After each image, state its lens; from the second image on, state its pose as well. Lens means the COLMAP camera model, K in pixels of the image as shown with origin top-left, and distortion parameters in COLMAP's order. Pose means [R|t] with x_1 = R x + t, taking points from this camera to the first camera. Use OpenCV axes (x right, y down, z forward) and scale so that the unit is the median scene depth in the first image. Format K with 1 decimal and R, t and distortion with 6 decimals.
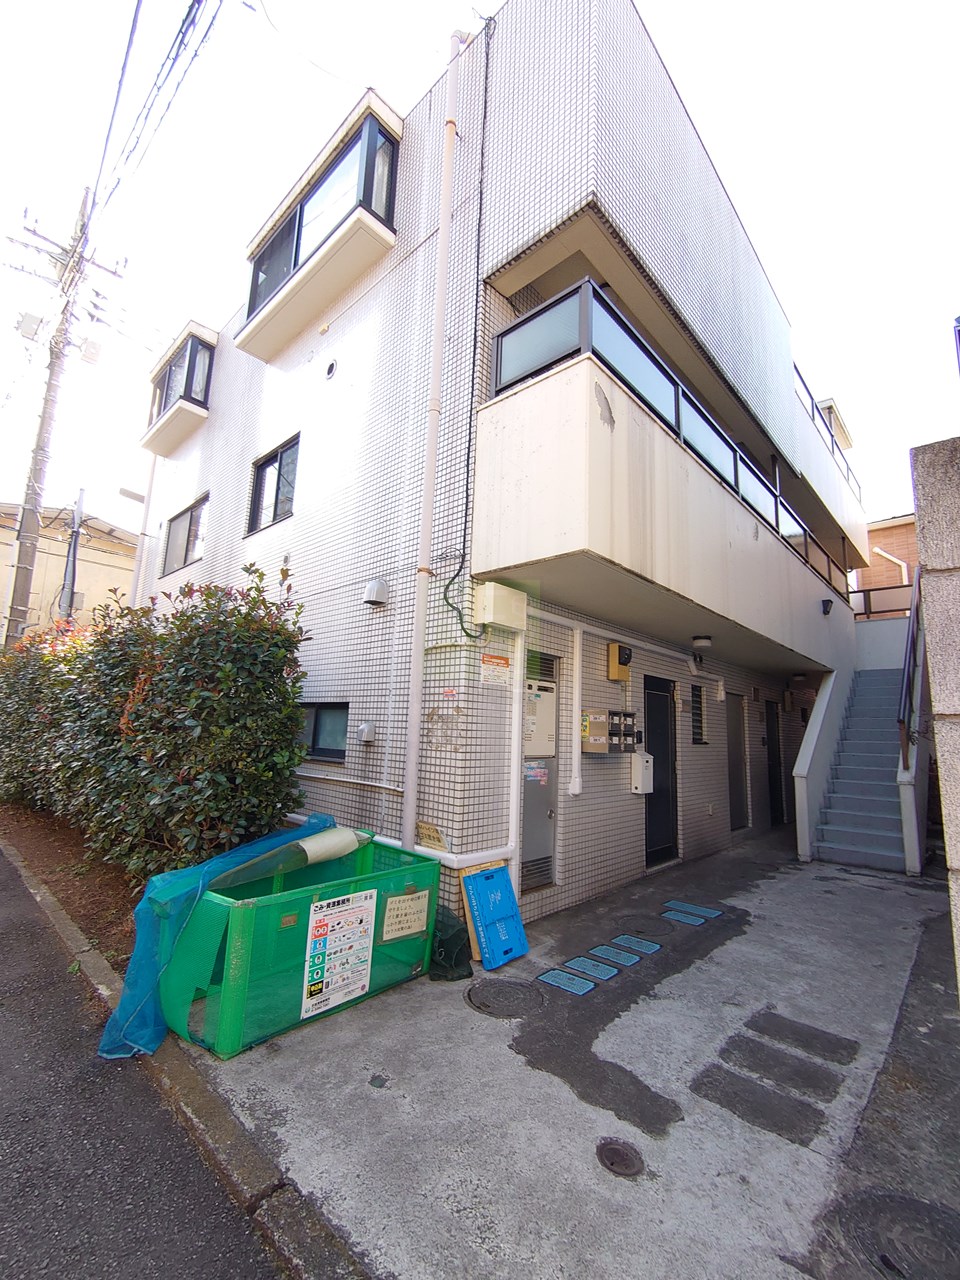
lens RADIAL K [[546.2, 0, 484.2], [0, 546.2, 640.0], [0, 0, 1]] dist [-0.003908, -0.000318]
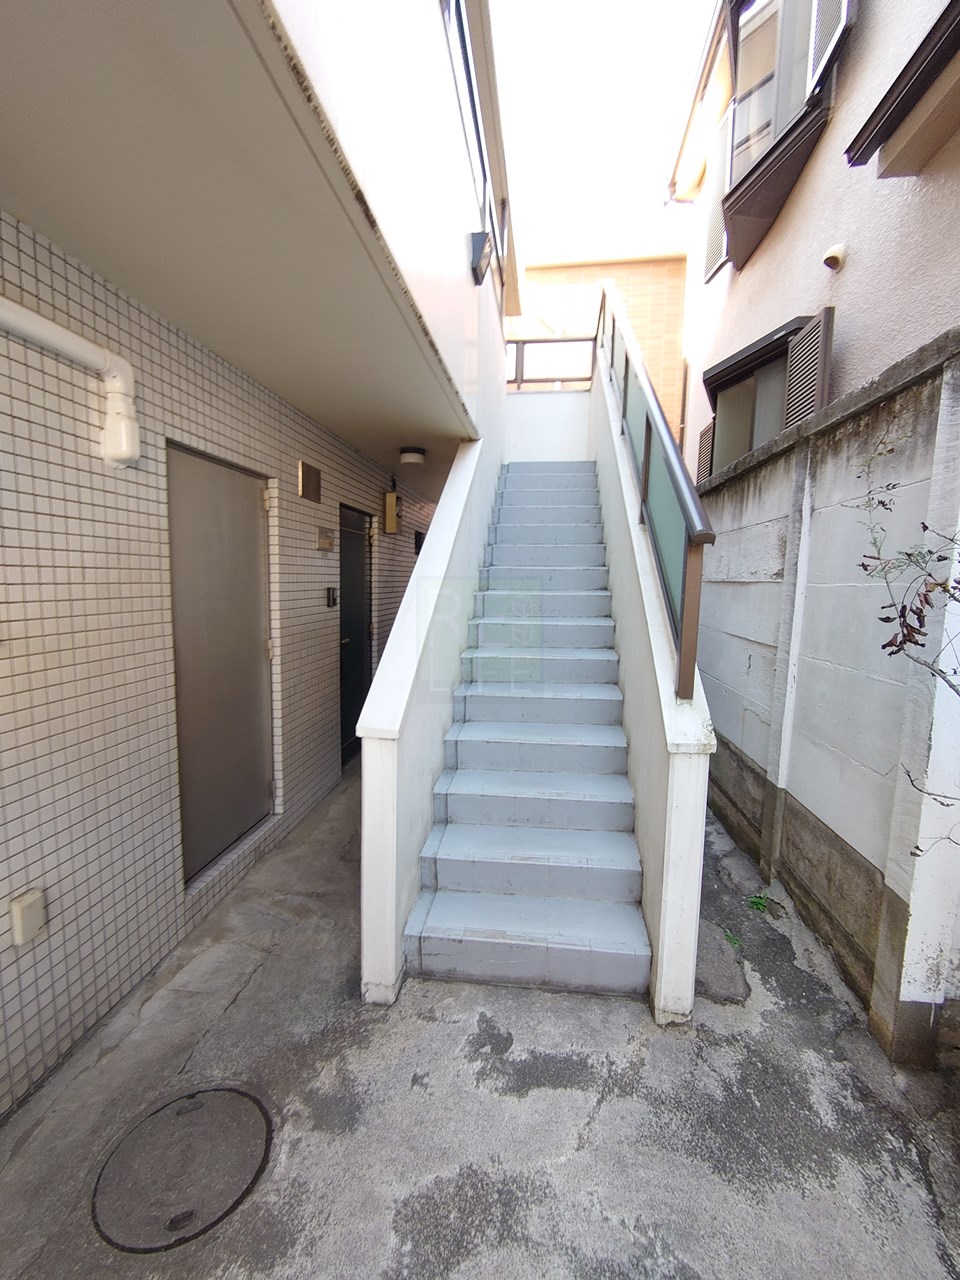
lens RADIAL K [[546.2, 0, 483.1], [0, 546.2, 641.3], [0, 0, 1]] dist [-0.003908, -0.000318]
pose [[0.807391, -0.087033, 0.583562, 0.711110], [-0.087944, 0.960260, 0.264890, 0.188839], [-0.583425, -0.265190, 0.767652, 1.177920]]
